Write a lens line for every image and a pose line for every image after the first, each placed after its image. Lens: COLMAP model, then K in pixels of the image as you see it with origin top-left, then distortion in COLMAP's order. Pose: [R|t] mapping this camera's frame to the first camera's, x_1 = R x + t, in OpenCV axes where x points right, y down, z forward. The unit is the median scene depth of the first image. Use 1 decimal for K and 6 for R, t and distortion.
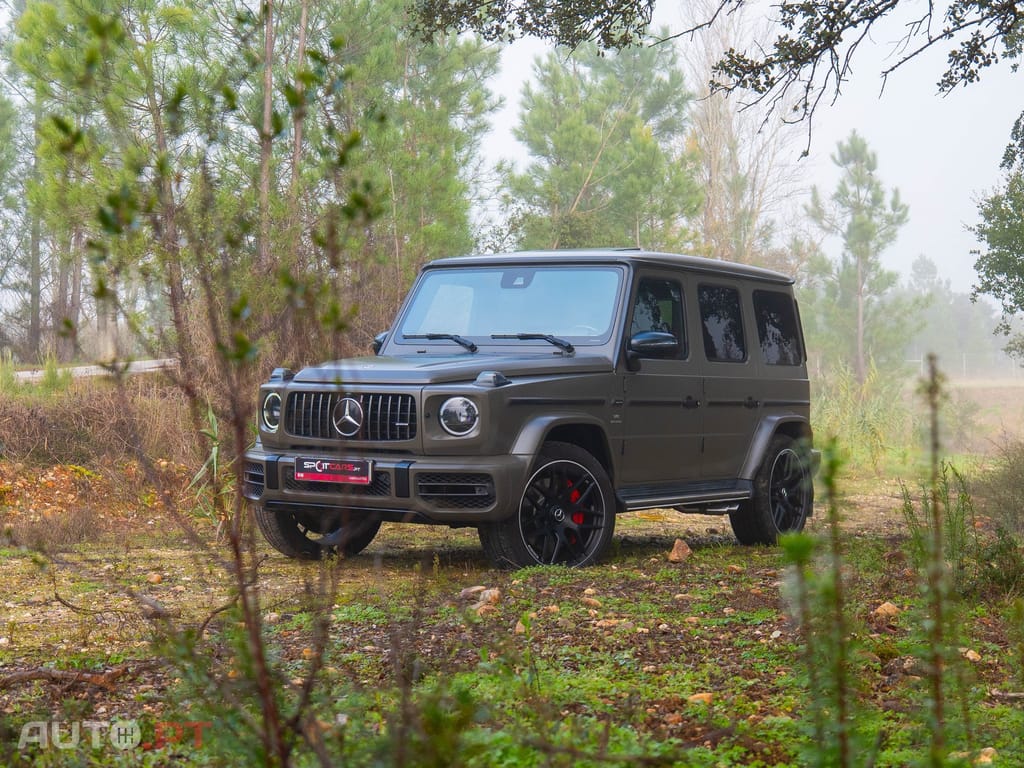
lens RADIAL K [[1847.4, 0, 512.9], [0, 1847.4, 400.3], [0, 0, 1]] dist [-0.014806, -0.028354]
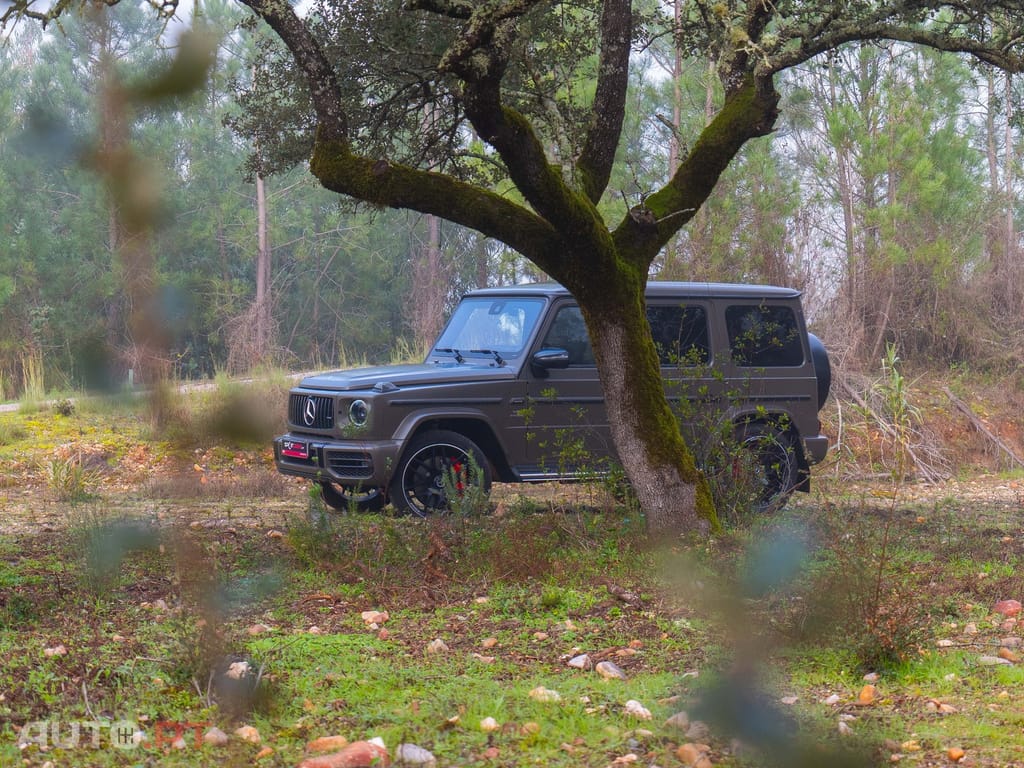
lens RADIAL K [[2313.9, 0, 512.0], [0, 2313.9, 384.0], [0, 0, 1]] dist [0.020508, -0.085004]
pose [[0.873543, 0.003176, -0.486736, 0.806936], [0.005208, 0.999860, 0.015871, -0.035576], [0.486718, -0.016399, 0.873405, -0.448413]]
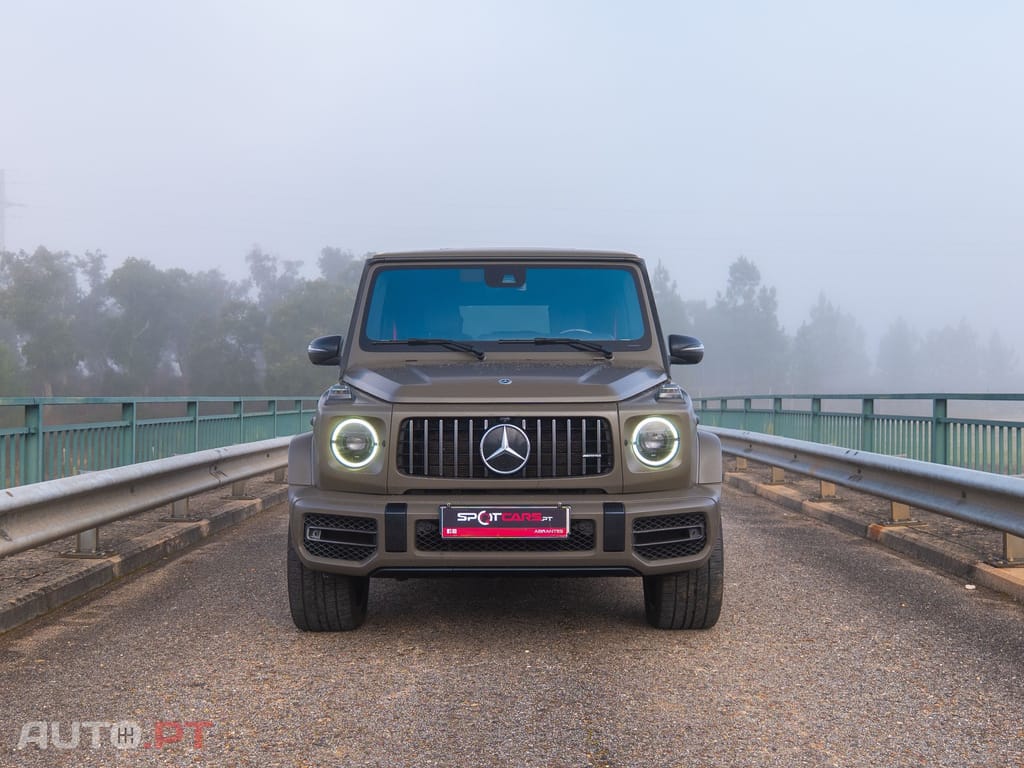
lens RADIAL K [[1042.6, 0, 512.0], [0, 1042.6, 384.0], [0, 0, 1]] dist [-0.010457, -0.003896]
pose [[0.846706, -0.019028, 0.531720, -0.268268], [0.024746, 0.999687, -0.003631, -0.013602], [-0.531485, 0.016233, 0.846912, 0.543667]]
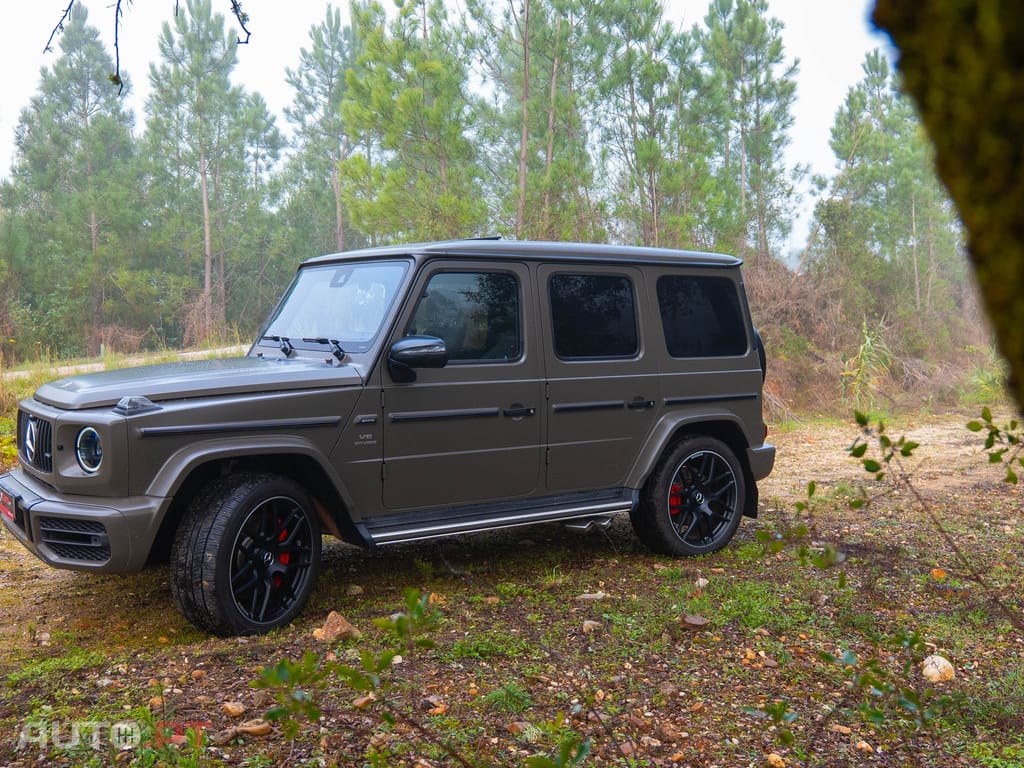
lens RADIAL K [[1042.6, 0, 512.0], [0, 1042.6, 384.0], [0, 0, 1]] dist [-0.010457, -0.003896]
pose [[0.917457, 0.013611, -0.397602, 0.285177], [0.010571, 0.998228, 0.058565, -0.040043], [0.397695, -0.057934, 0.915687, 0.533078]]
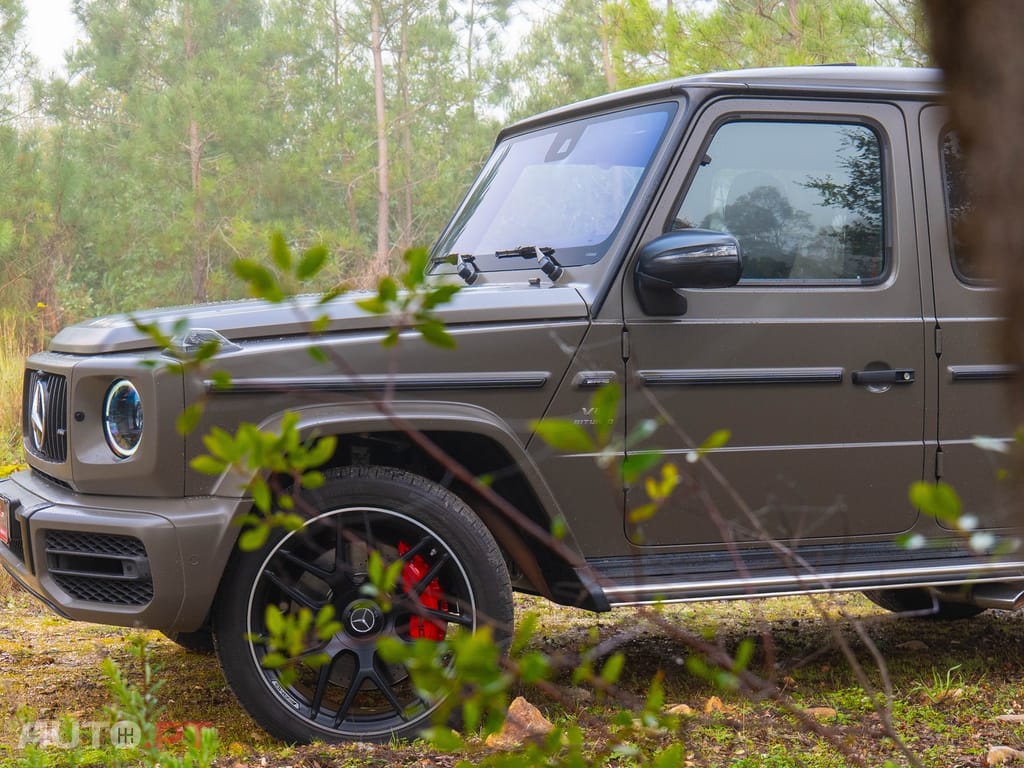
lens RADIAL K [[1927.8, 0, 512.0], [0, 1927.8, 384.0], [0, 0, 1]] dist [-0.009687, -0.037167]
pose [[0.804951, -0.002076, -0.593337, 0.307431], [0.016598, 0.999681, 0.019020, -0.007470], [0.593109, -0.025159, 0.804729, 0.534232]]
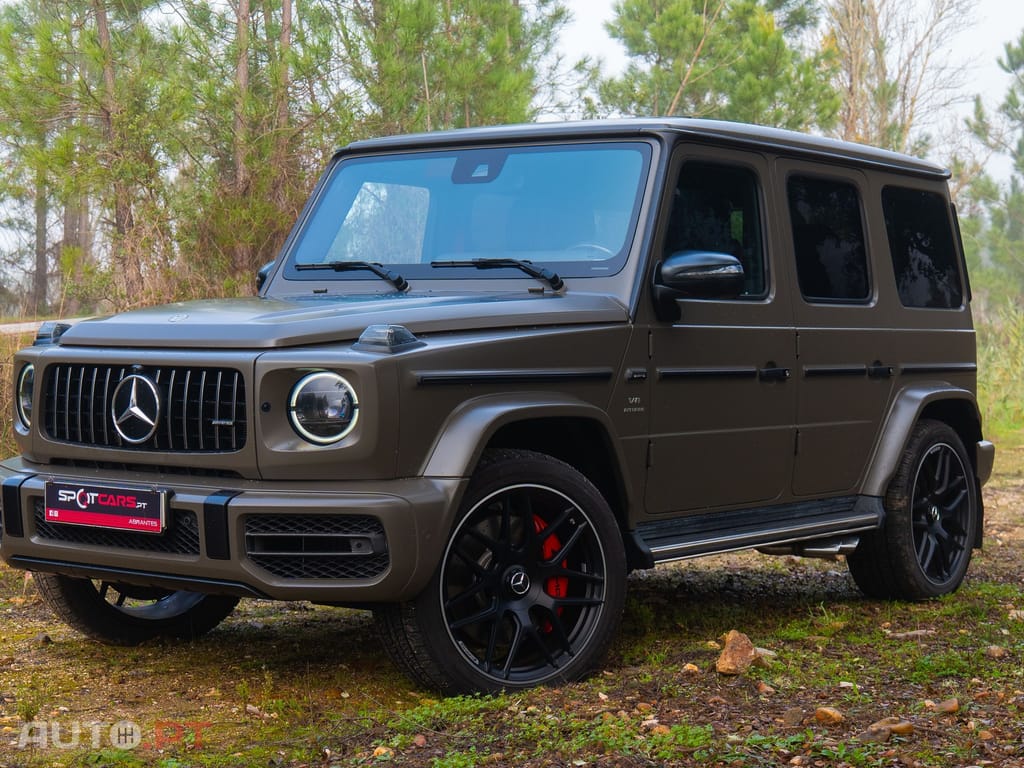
lens RADIAL K [[1975.6, 0, 512.0], [0, 1975.6, 384.0], [0, 0, 1]] dist [-0.005016, -0.005007]
pose [[0.997542, -0.007303, -0.069694, 0.055543], [0.008530, 0.999814, 0.017326, -0.006667], [0.069555, -0.017877, 0.997418, 0.355229]]
